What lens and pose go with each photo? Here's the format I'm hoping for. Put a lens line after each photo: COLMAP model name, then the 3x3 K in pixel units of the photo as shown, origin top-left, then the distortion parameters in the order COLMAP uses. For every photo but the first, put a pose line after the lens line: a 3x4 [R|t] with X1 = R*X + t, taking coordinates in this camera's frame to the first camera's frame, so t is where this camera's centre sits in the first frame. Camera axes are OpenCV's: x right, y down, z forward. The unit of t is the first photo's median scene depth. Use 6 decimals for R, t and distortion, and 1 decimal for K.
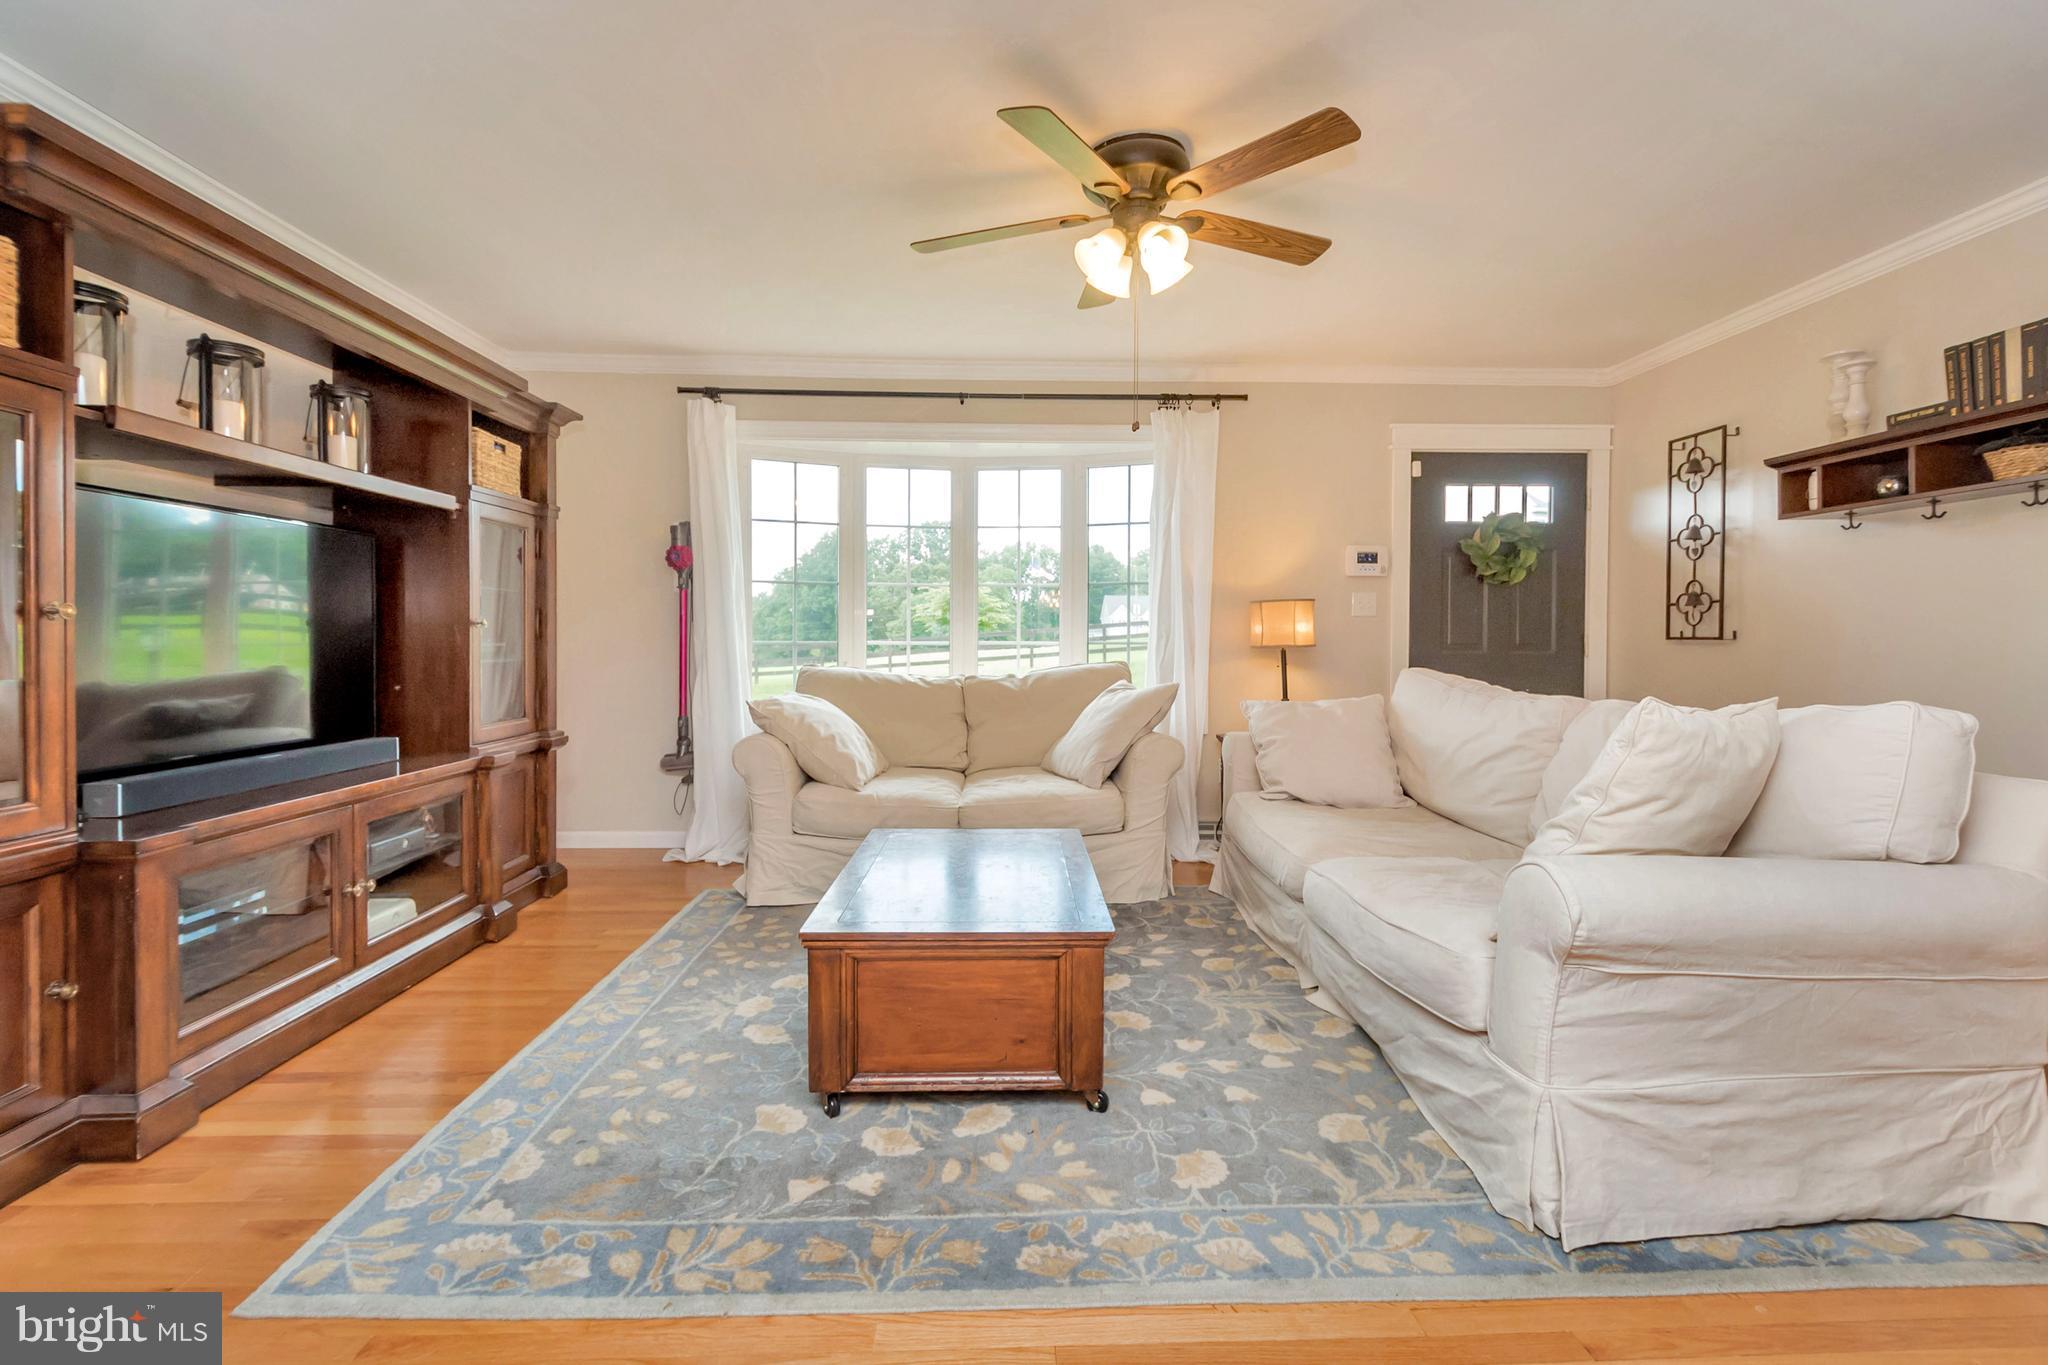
lens RADIAL K [[879.0, 0, 1025.4], [0, 879.0, 644.3], [0, 0, 1]] dist [0.002711, -0.000155]
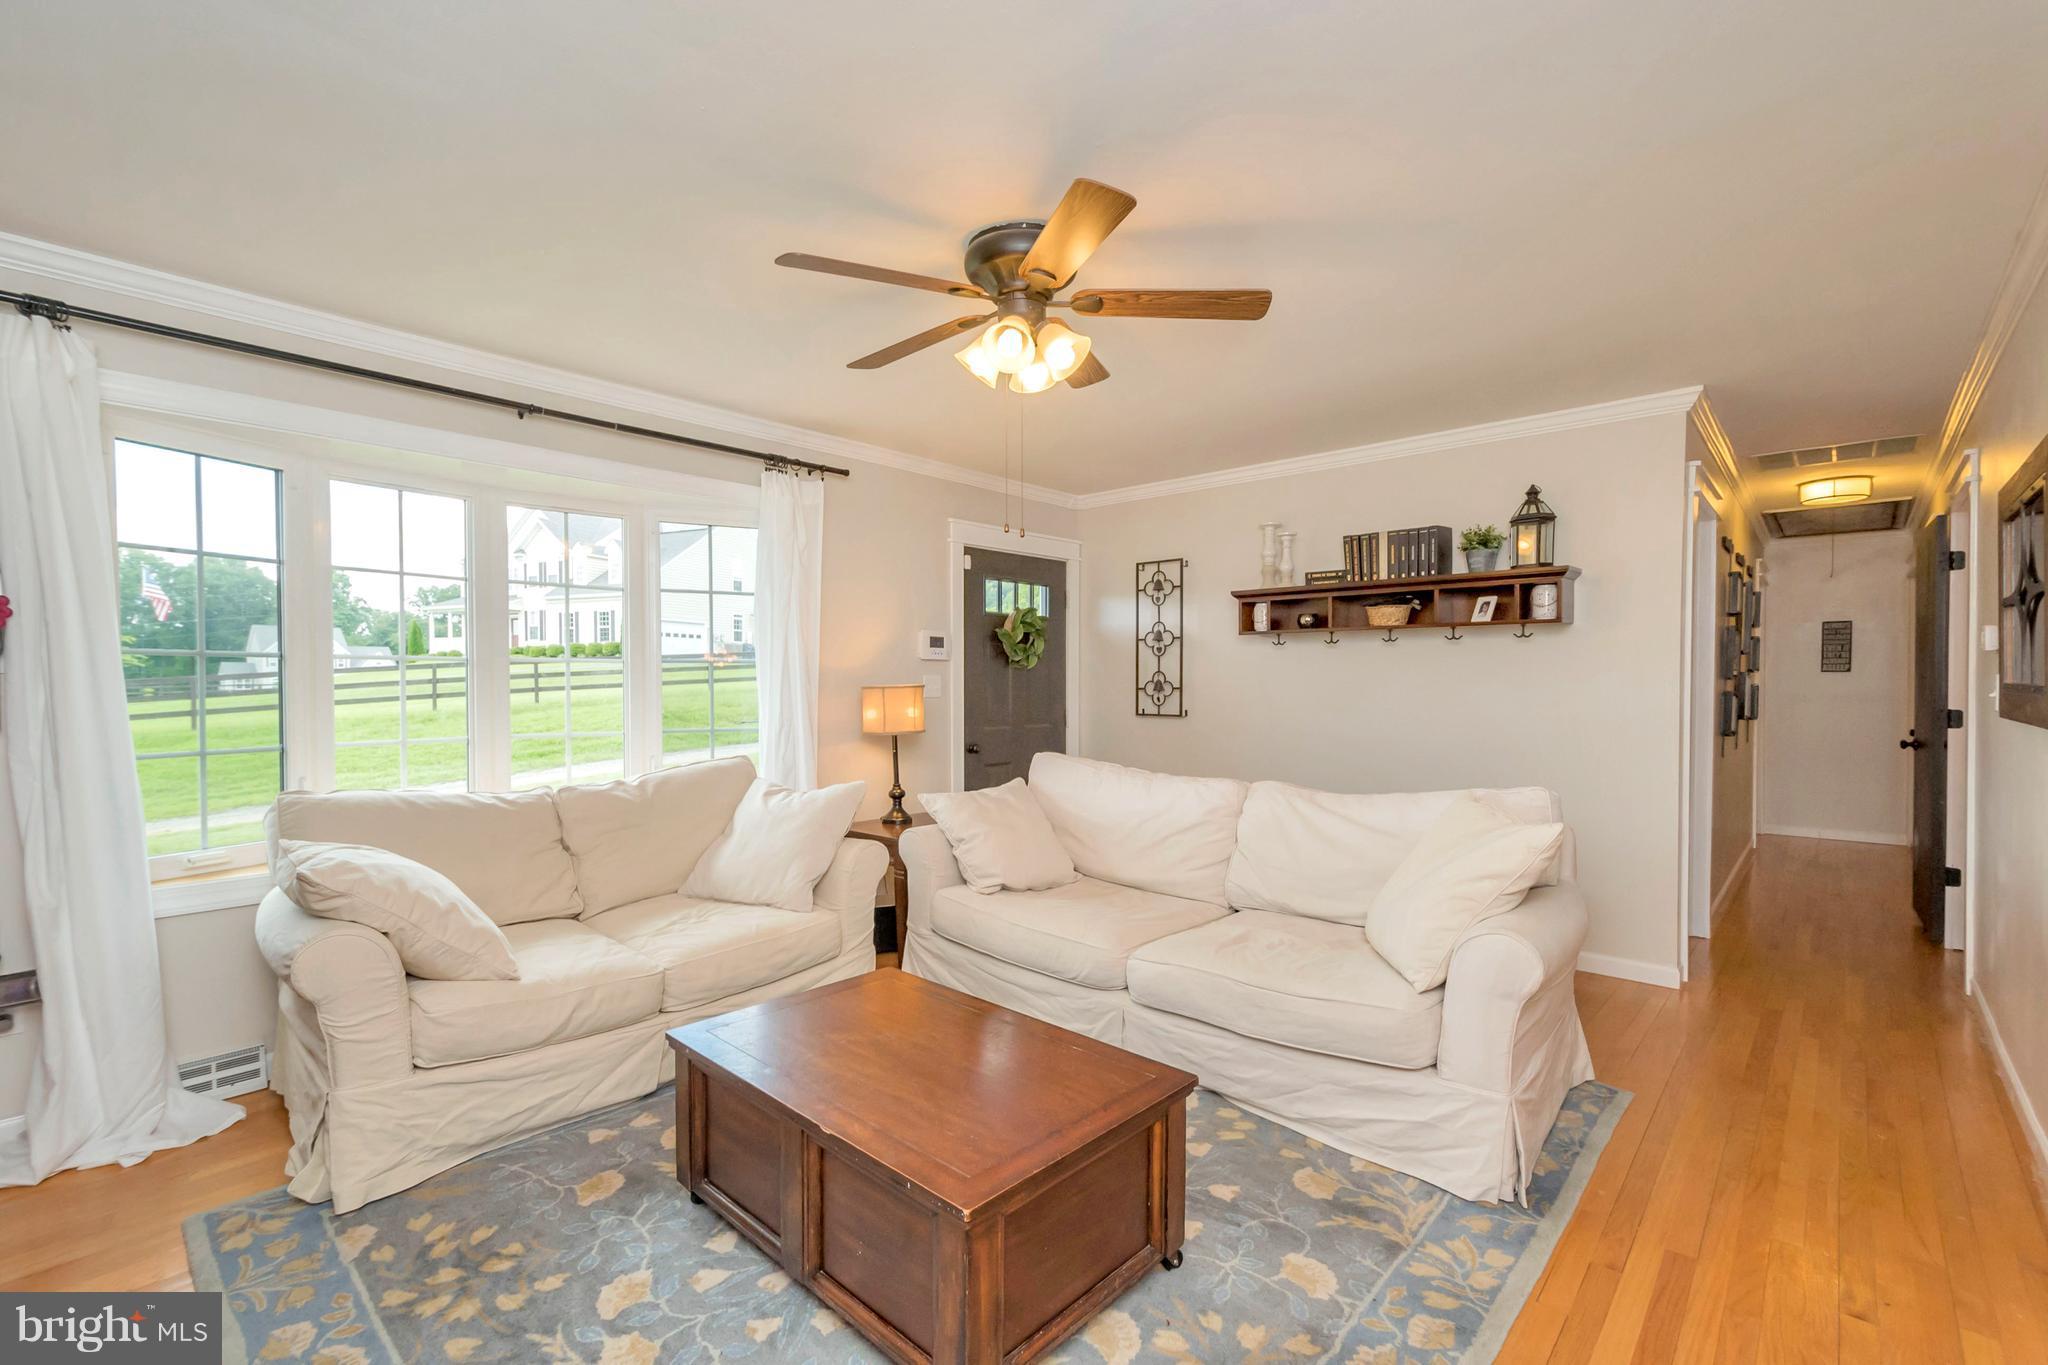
lens RADIAL K [[888.4, 0, 989.3], [0, 888.4, 688.1], [0, 0, 1]] dist [0.000416, -0.000084]
pose [[0.716737, -0.005507, 0.697322, -0.358996], [0.006986, 0.999975, 0.000717, -0.050343], [-0.697309, 0.004357, 0.716757, 0.217242]]
